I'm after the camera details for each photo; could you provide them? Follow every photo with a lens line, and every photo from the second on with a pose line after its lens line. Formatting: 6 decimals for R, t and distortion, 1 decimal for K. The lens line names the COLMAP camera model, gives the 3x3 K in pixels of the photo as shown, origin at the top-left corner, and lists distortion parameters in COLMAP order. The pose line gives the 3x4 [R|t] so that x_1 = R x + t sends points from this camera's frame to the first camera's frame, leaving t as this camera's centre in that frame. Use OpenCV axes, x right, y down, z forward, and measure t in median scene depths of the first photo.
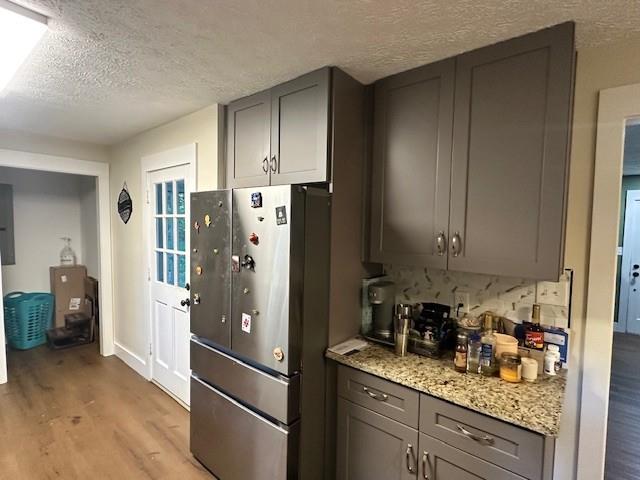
lens RADIAL K [[323.2, 0, 317.5], [0, 323.2, 241.7], [0, 0, 1]] dist [-0.003156, 0.000455]
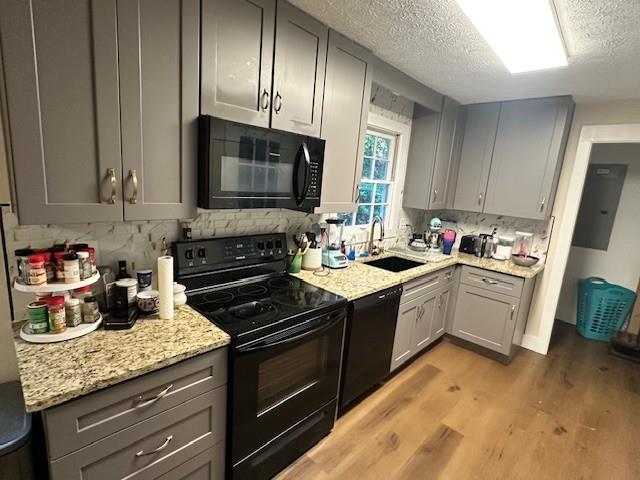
lens RADIAL K [[323.2, 0, 317.5], [0, 323.2, 241.7], [0, 0, 1]] dist [-0.003156, 0.000455]
pose [[-0.060899, 0.166826, -0.984104, 0.087913], [-0.129484, 0.976282, 0.173513, -0.019772], [0.989710, 0.137992, -0.037853, 0.391270]]
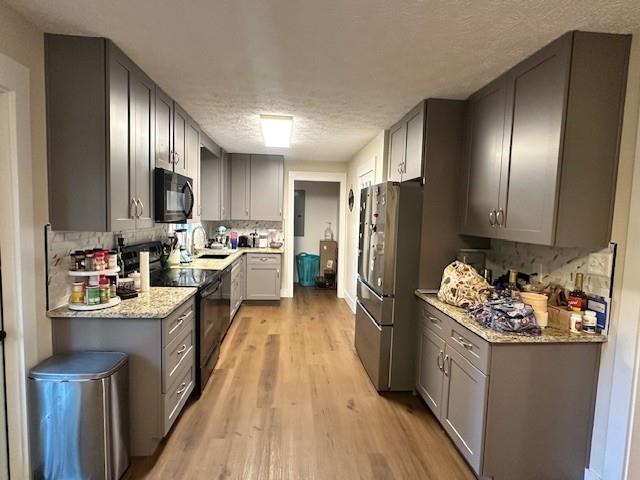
lens RADIAL K [[323.2, 0, 317.5], [0, 323.2, 241.7], [0, 0, 1]] dist [-0.003156, 0.000455]
pose [[0.708295, 0.057835, -0.703544, 0.660496], [-0.048497, 0.998270, 0.033239, 0.075577], [0.704249, 0.010577, 0.709874, -0.344476]]
